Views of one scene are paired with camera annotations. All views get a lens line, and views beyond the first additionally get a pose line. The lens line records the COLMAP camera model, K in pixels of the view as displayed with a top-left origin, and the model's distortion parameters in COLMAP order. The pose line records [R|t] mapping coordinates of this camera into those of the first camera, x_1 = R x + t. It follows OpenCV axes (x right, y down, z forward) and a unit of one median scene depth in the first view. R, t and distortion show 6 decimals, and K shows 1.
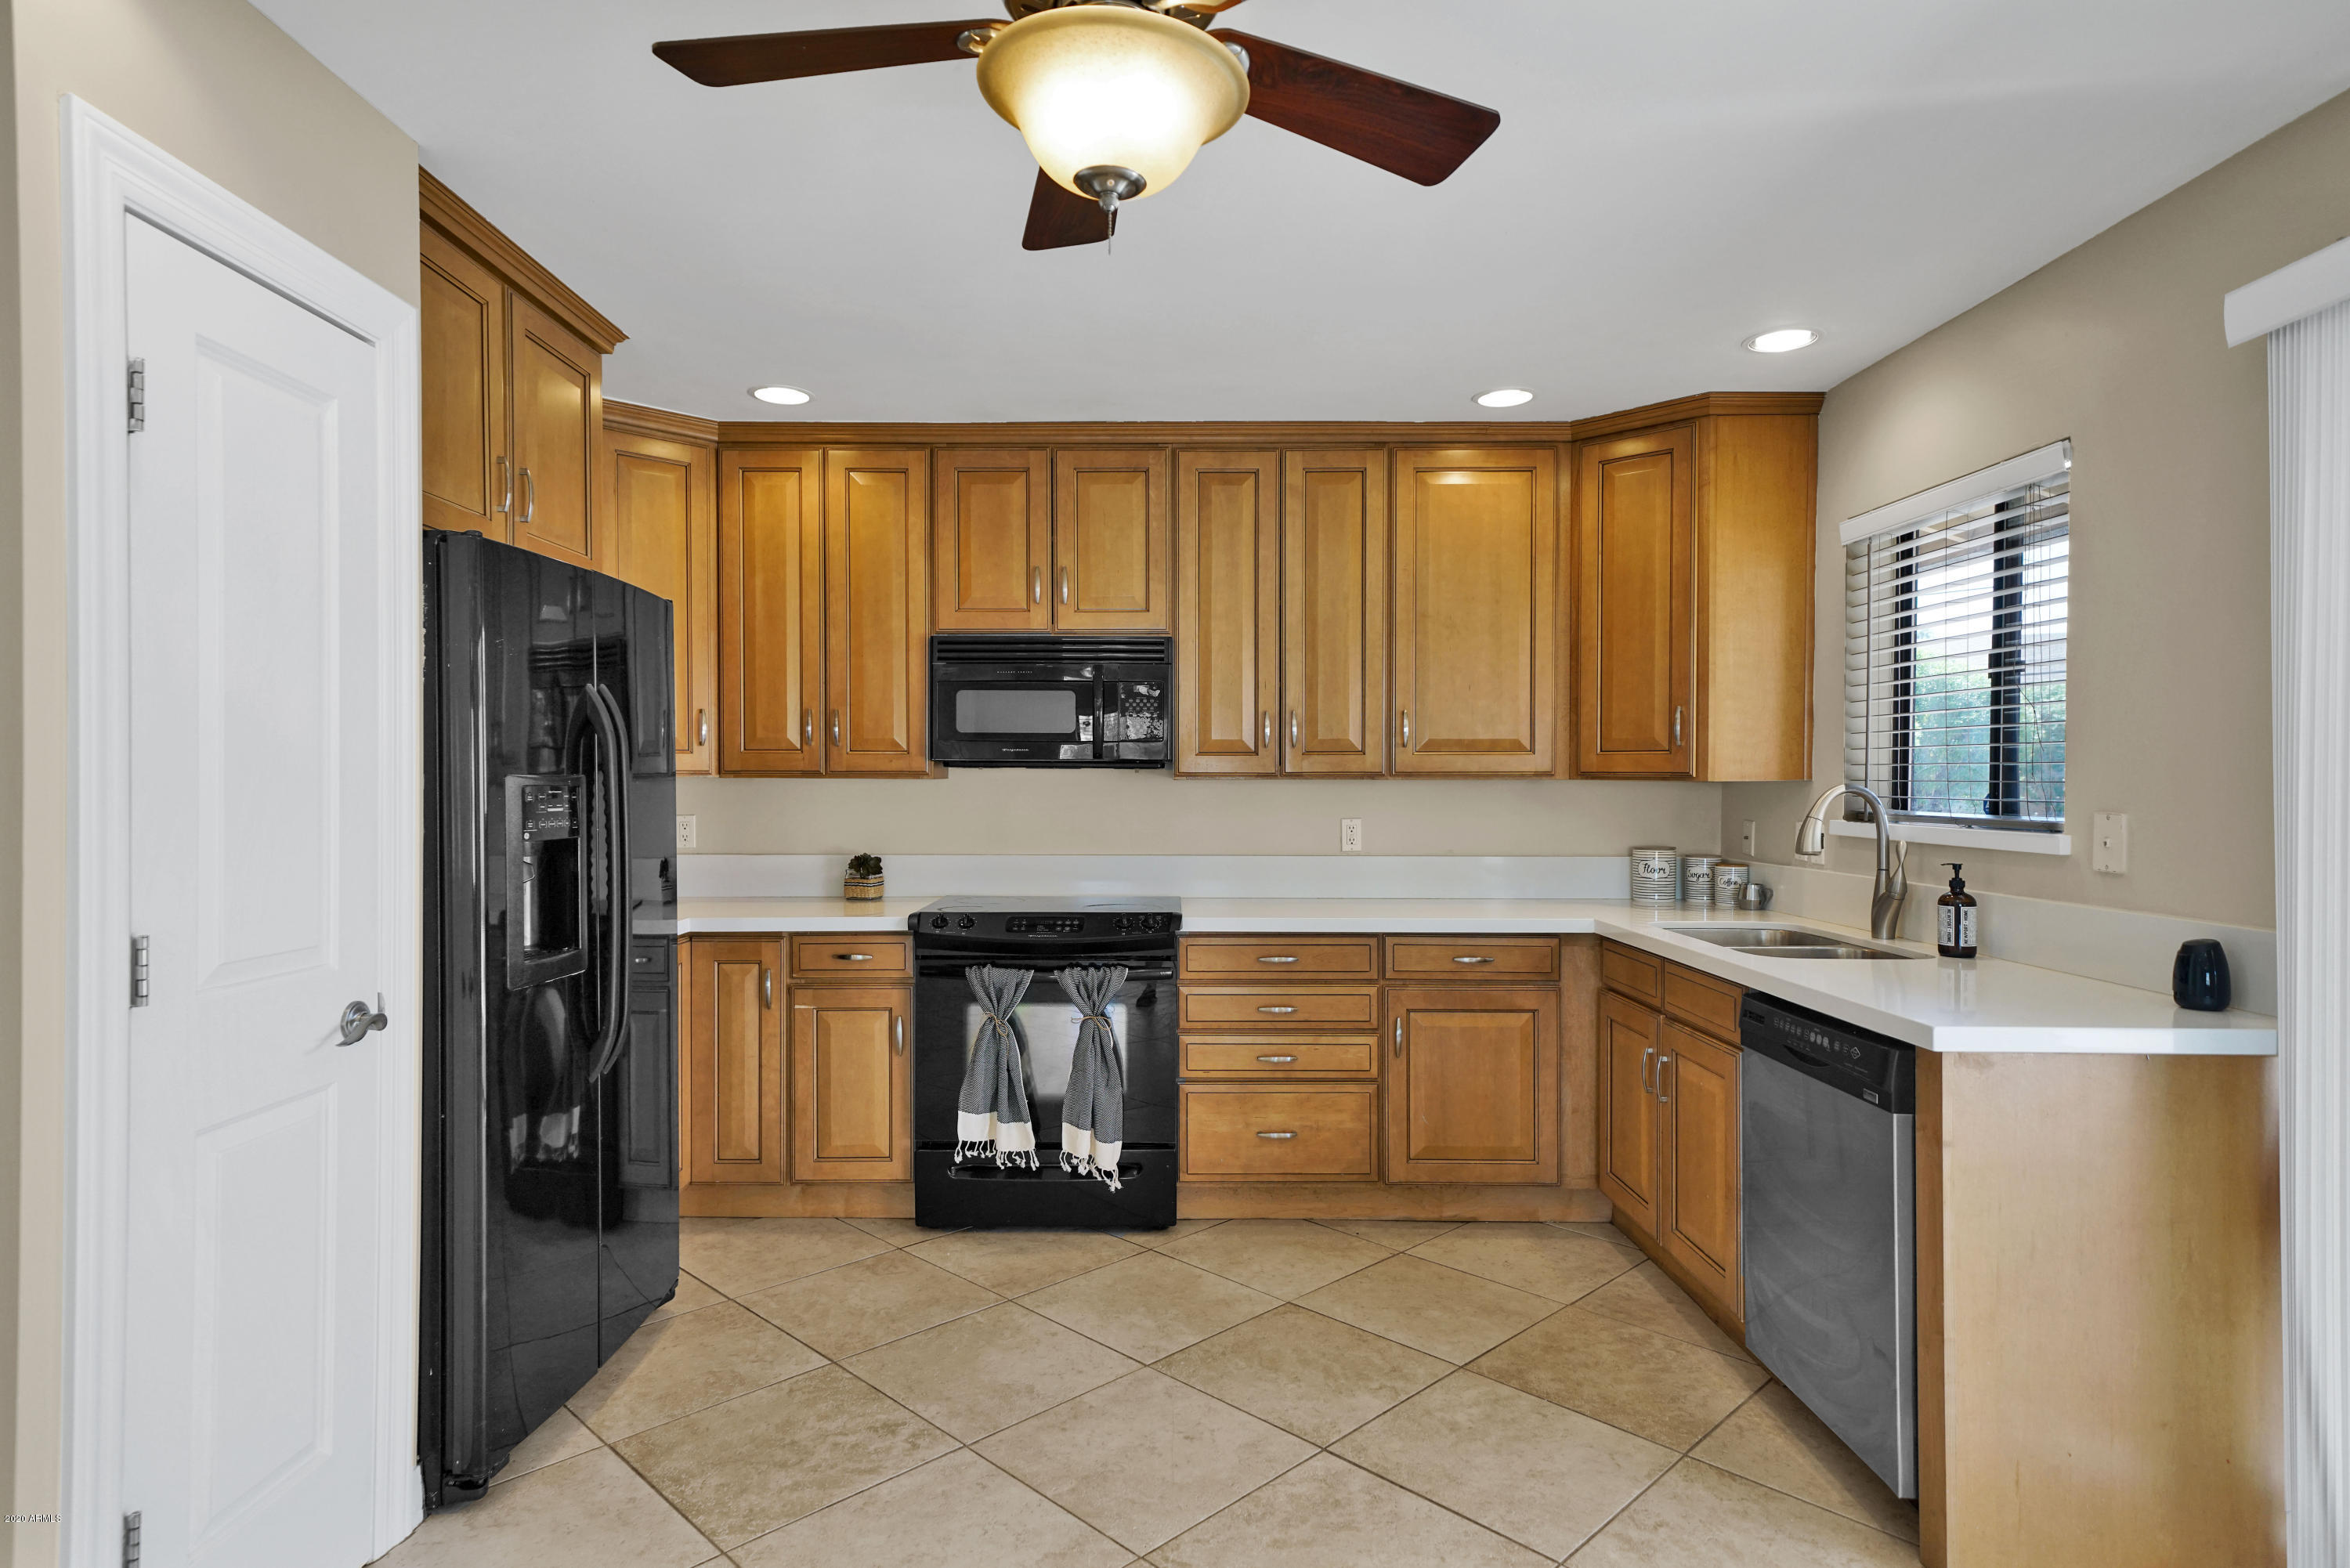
lens RADIAL K [[1278.2, 0, 1166.2], [0, 1278.2, 795.9], [0, 0, 1]] dist [0.024266, -0.003898]
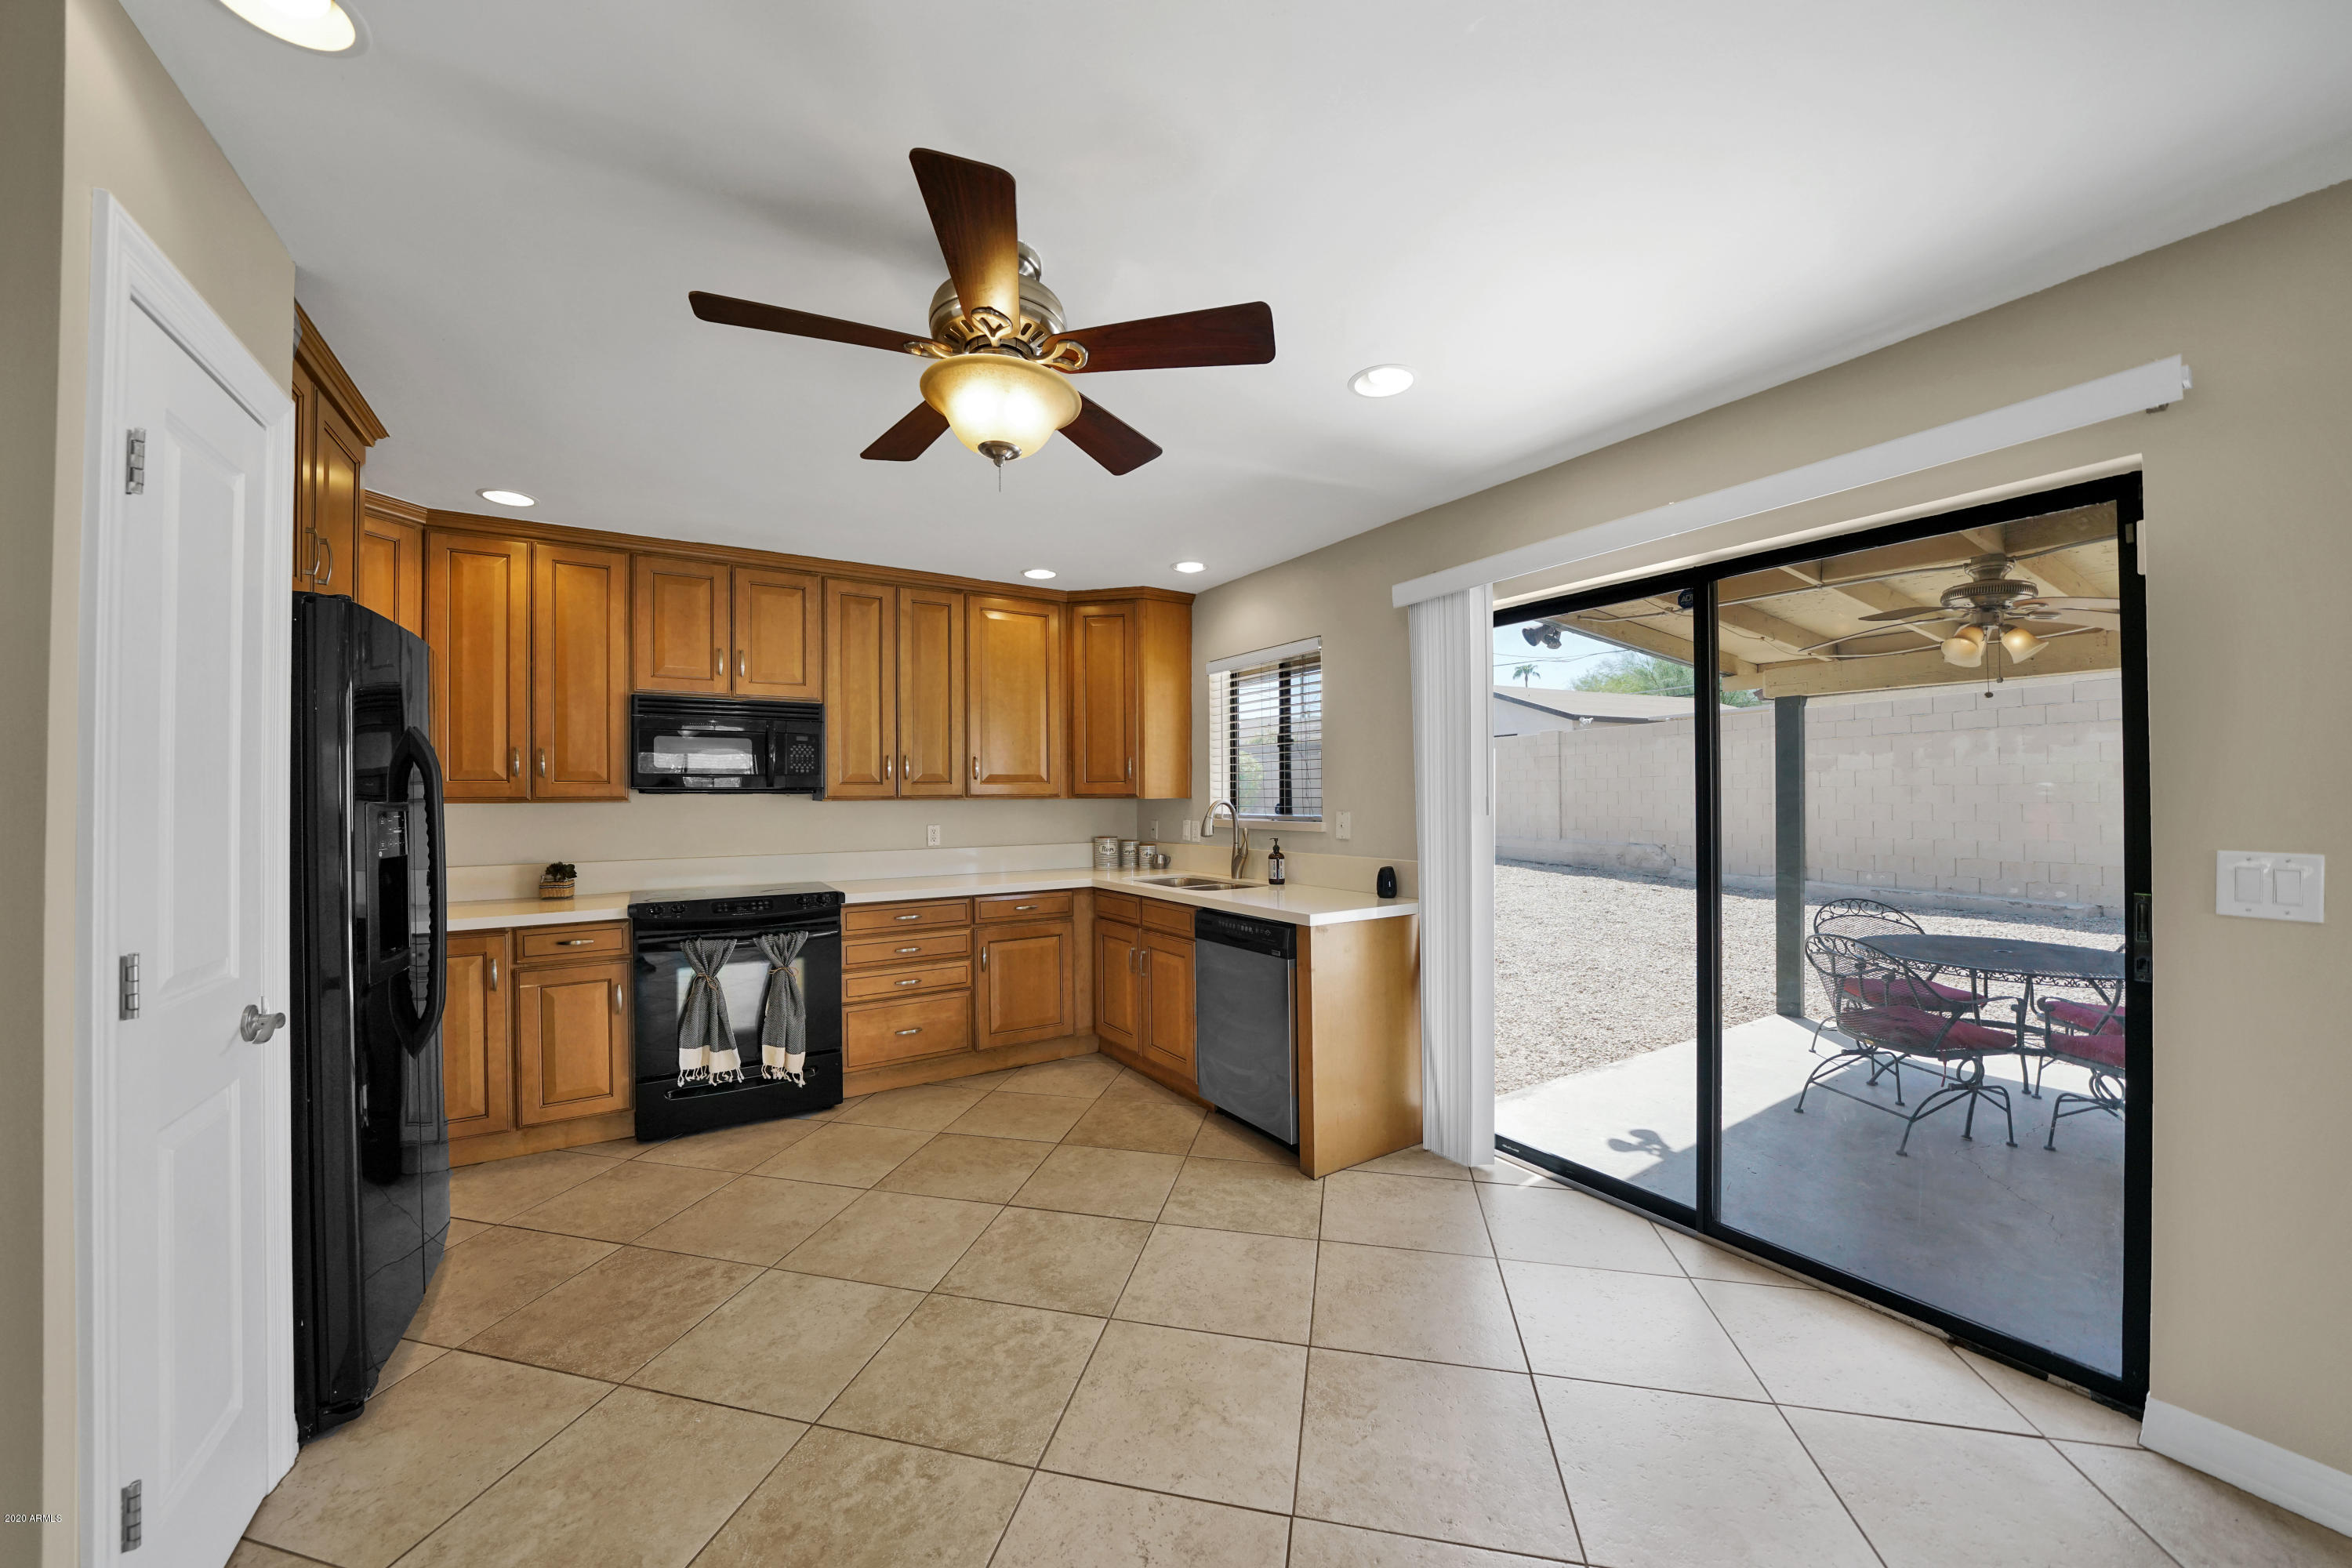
lens RADIAL K [[835.4, 0, 1170.7], [0, 835.4, 791.7], [0, 0, 1]] dist [-0.025775, 0.001351]
pose [[0.843639, -0.004692, 0.536890, -0.185769], [0.016351, 0.999723, -0.016956, -0.000992], [-0.536661, 0.023083, 0.843482, -0.016848]]
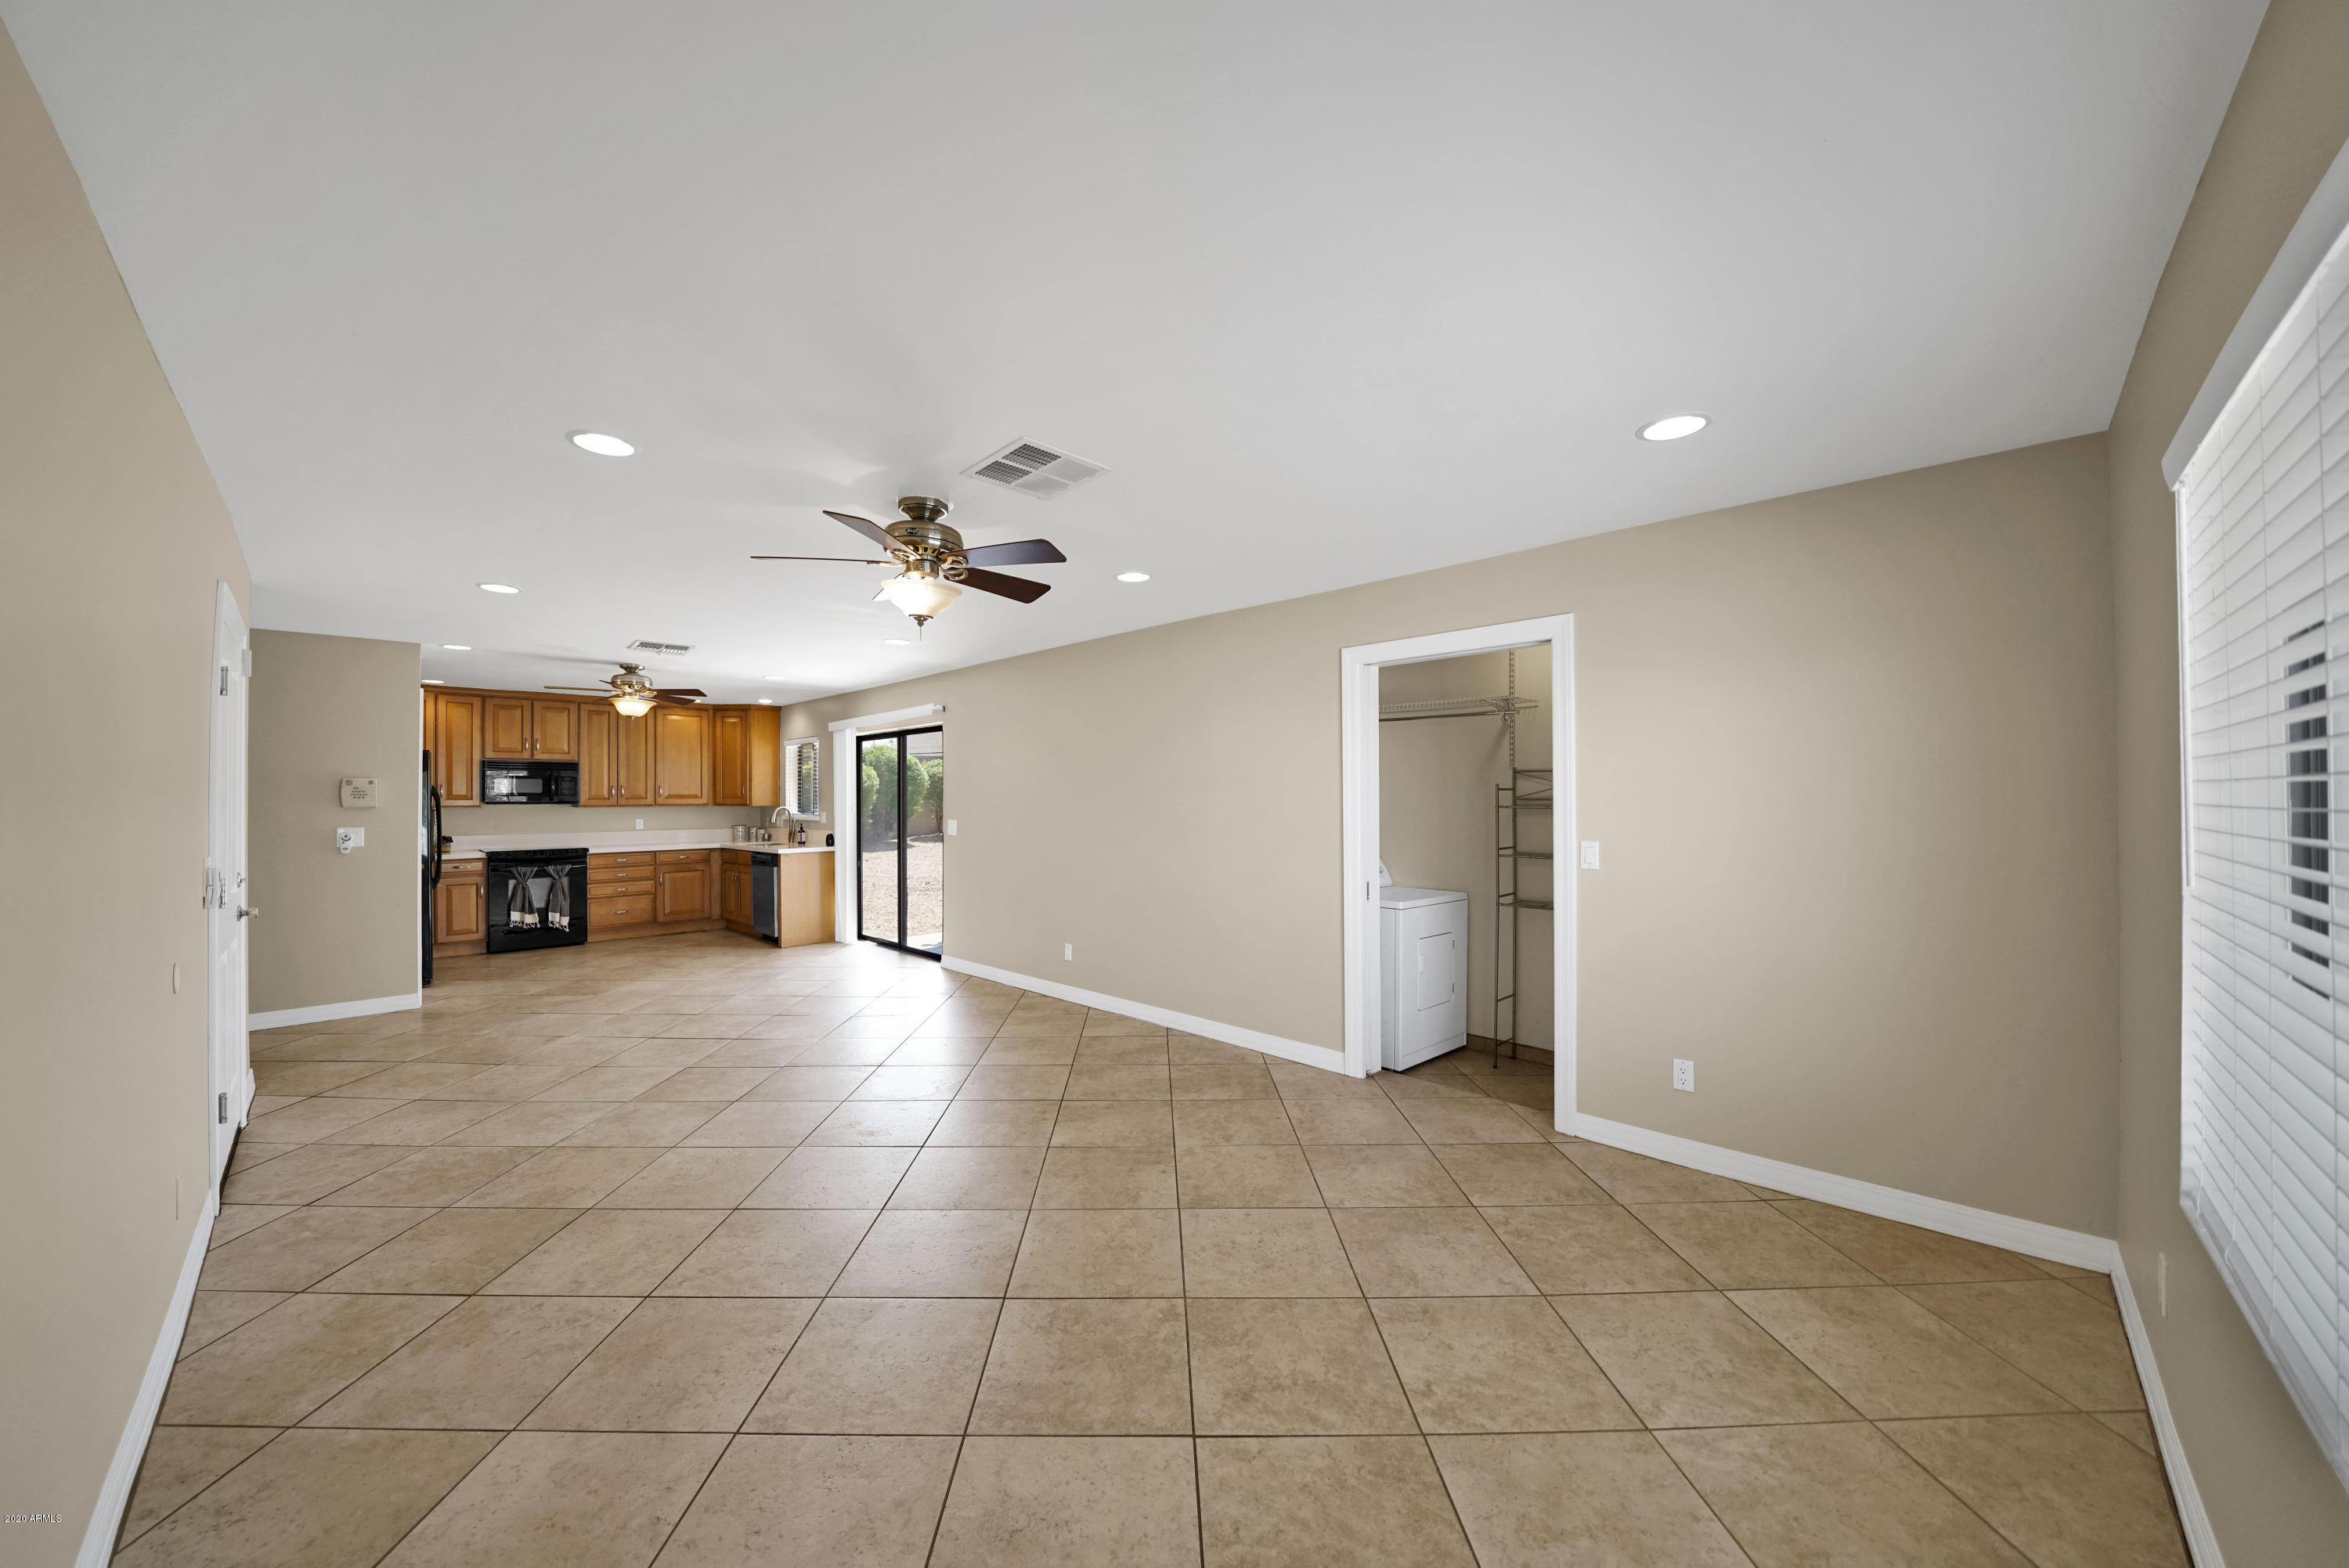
lens RADIAL K [[834.3, 0, 1180.9], [0, 834.3, 787.3], [0, 0, 1]] dist [-0.025775, 0.001351]
pose [[0.677975, 0.003953, 0.735074, -0.522204], [0.015617, 0.999682, -0.019780, 0.001043], [-0.734919, 0.024890, 0.677698, -1.599496]]
